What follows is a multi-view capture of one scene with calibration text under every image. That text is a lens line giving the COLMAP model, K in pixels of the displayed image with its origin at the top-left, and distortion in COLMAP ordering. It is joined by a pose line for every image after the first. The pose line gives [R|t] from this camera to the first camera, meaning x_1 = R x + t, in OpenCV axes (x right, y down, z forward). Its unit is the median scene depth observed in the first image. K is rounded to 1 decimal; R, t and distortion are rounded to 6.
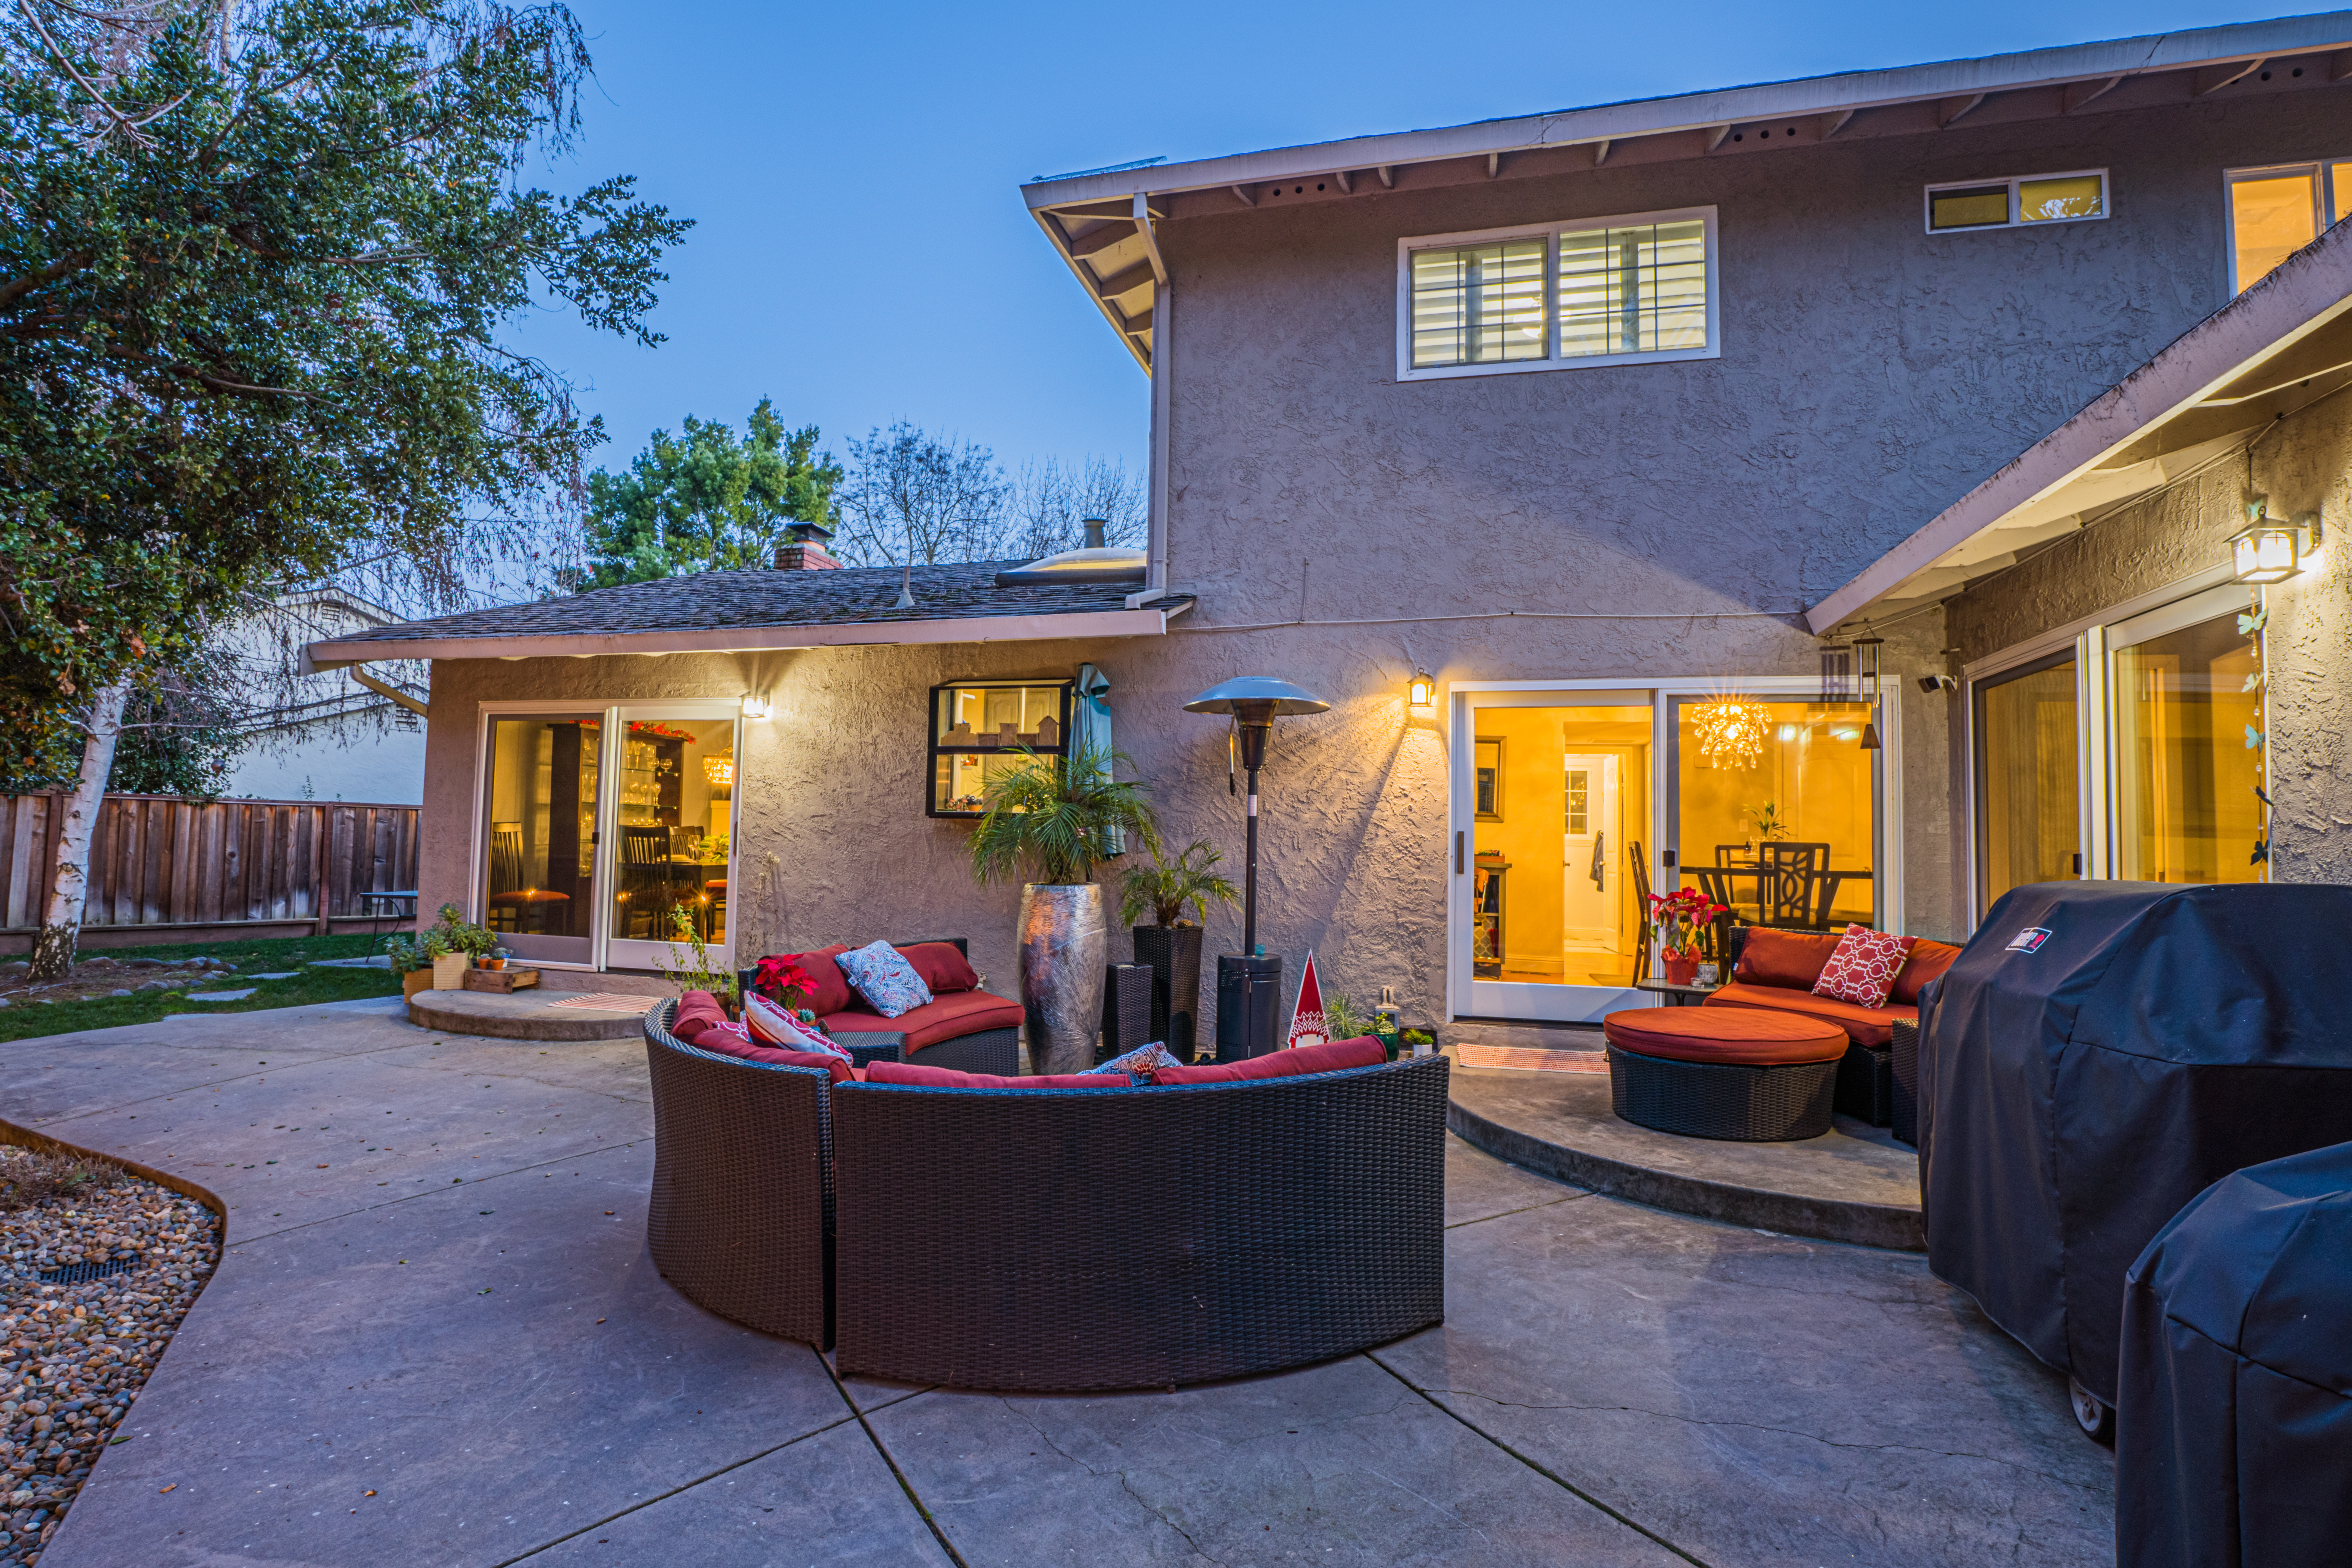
lens RADIAL K [[1138.1, 0, 1168.8], [0, 1138.1, 770.9], [0, 0, 1]] dist [-0.040773, 0.010893]
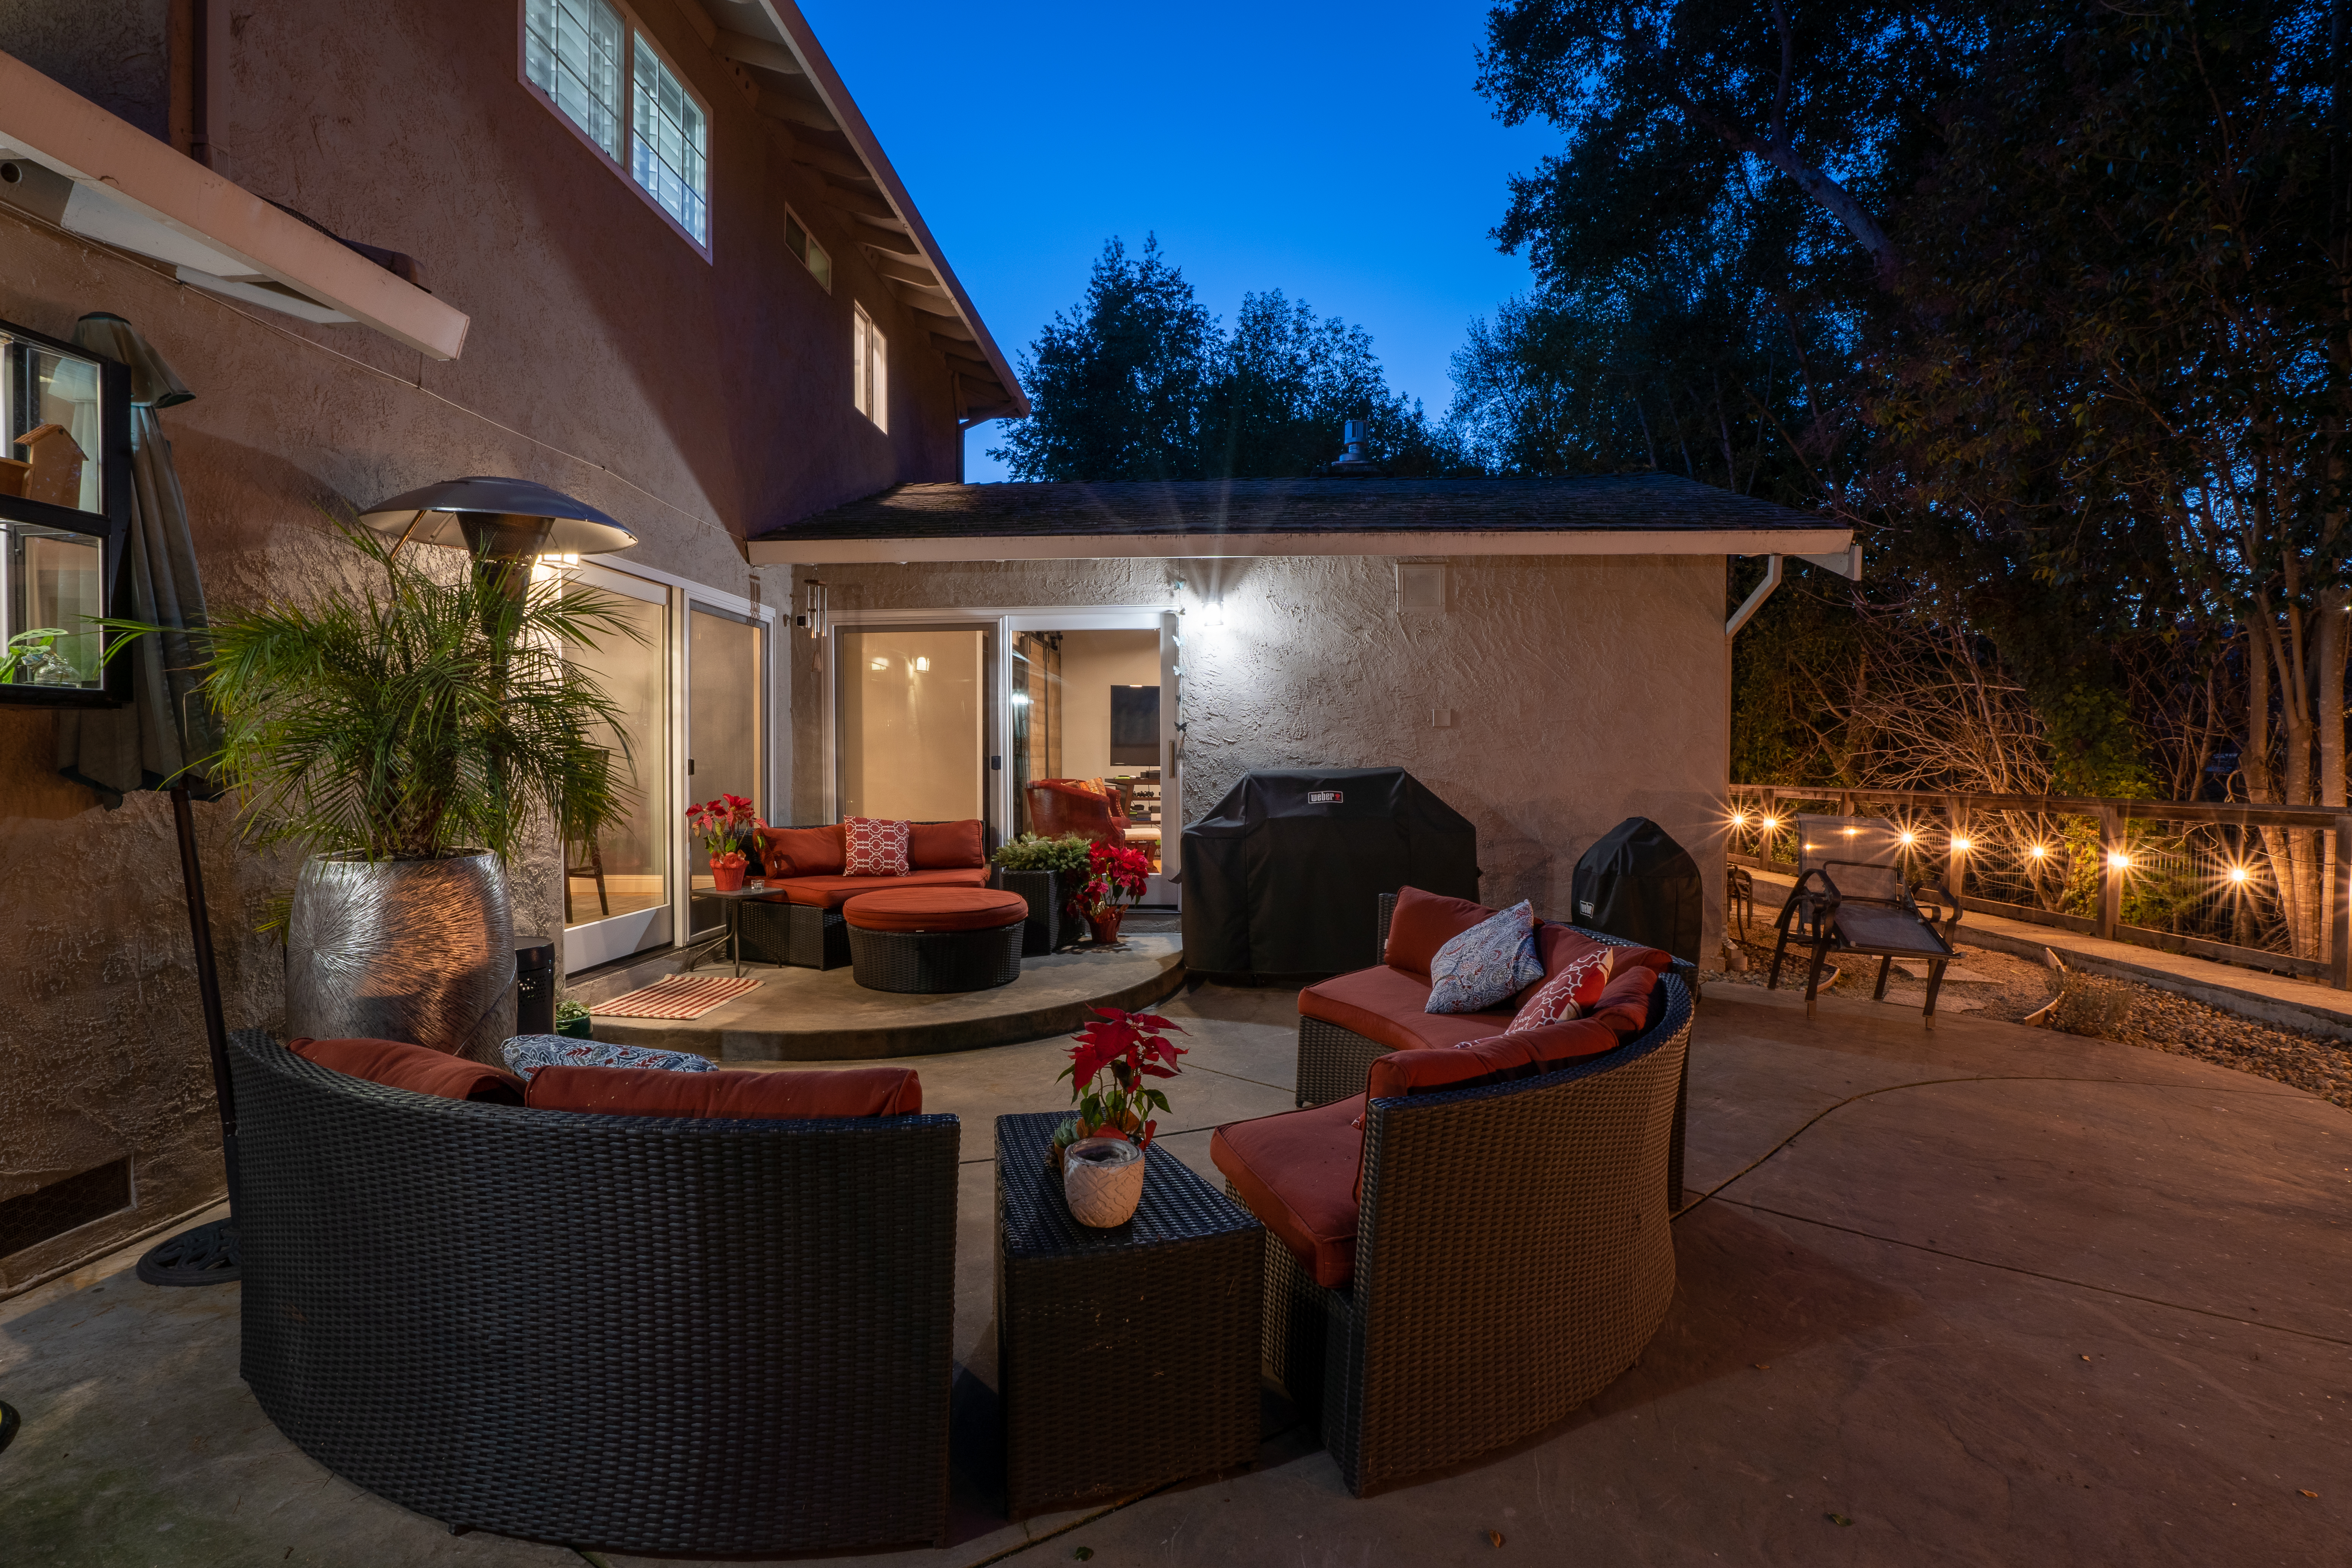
lens RADIAL K [[1138.1, 0, 1168.8], [0, 1138.1, 770.9], [0, 0, 1]] dist [-0.040773, 0.010893]
pose [[-0.195536, -0.030161, 0.980233, -0.587028], [-0.062172, 0.997898, 0.018303, 0.037396], [-0.978724, -0.057364, -0.197000, 0.782891]]
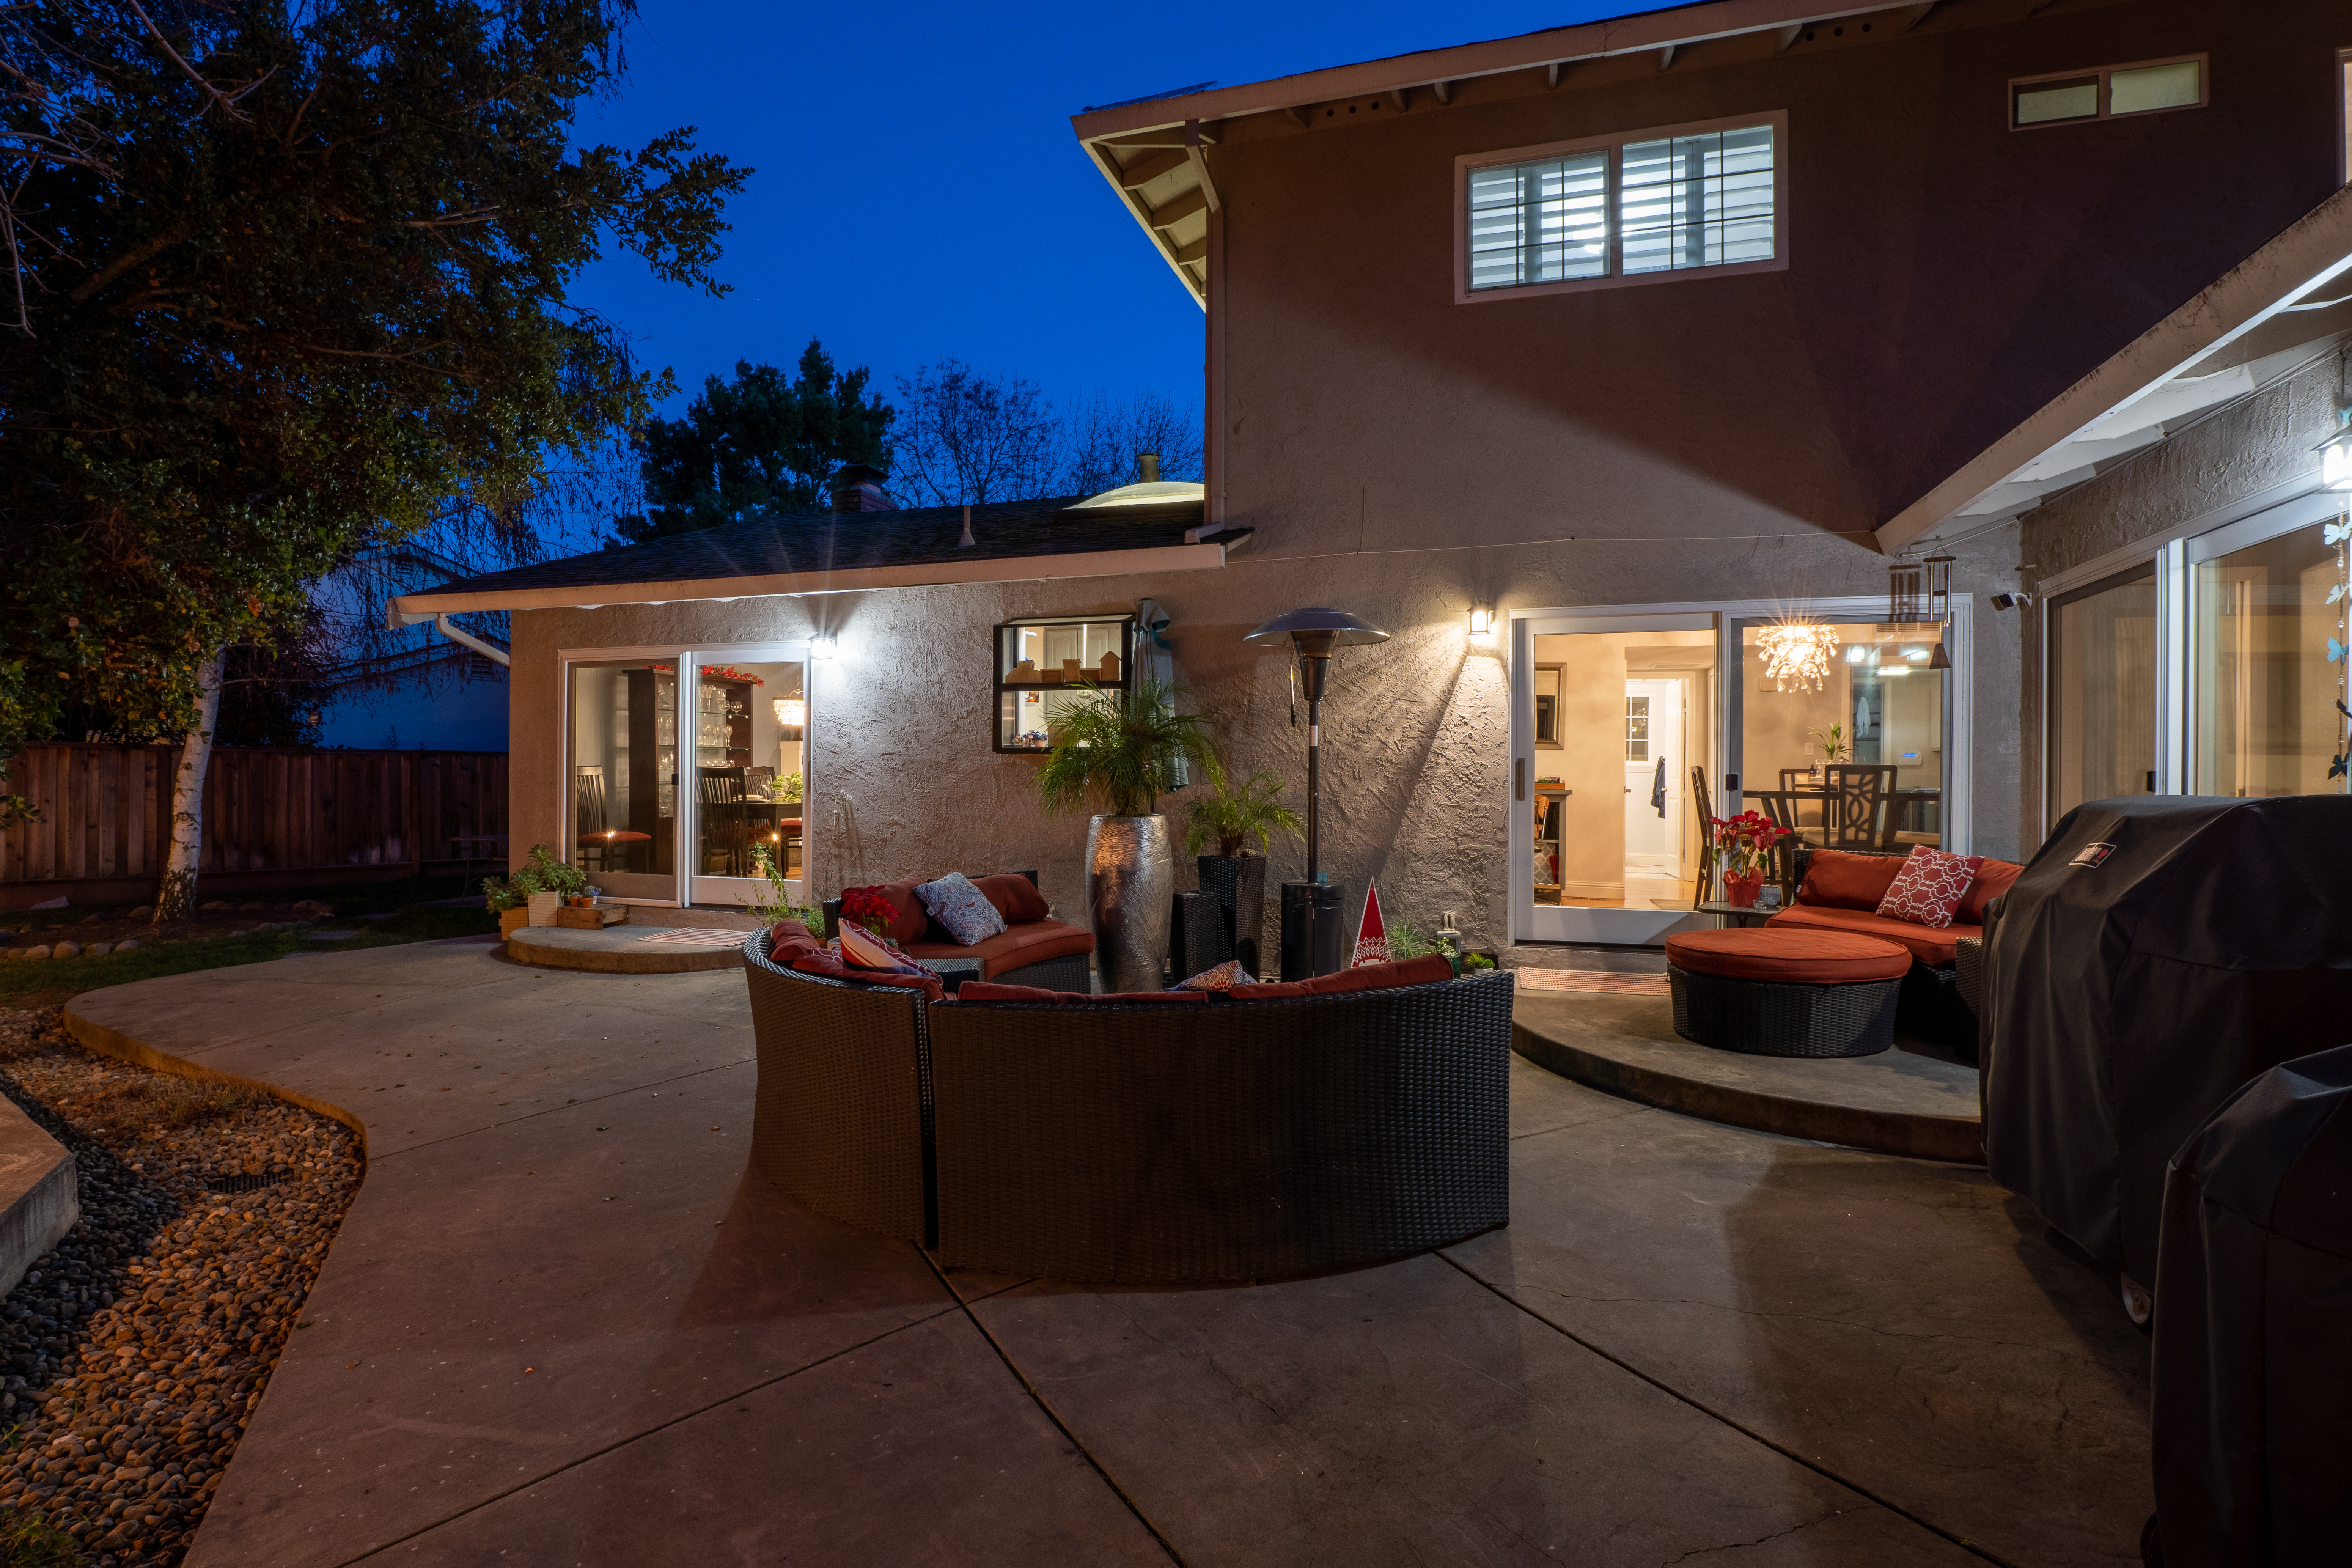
lens RADIAL K [[1138.1, 0, 1168.8], [0, 1138.1, 770.9], [0, 0, 1]] dist [-0.040773, 0.010893]
pose [[0.998739, -0.015915, -0.047616, -0.007500], [0.018635, 0.998188, 0.057222, 0.000961], [0.046619, -0.058037, 0.997225, -0.018414]]
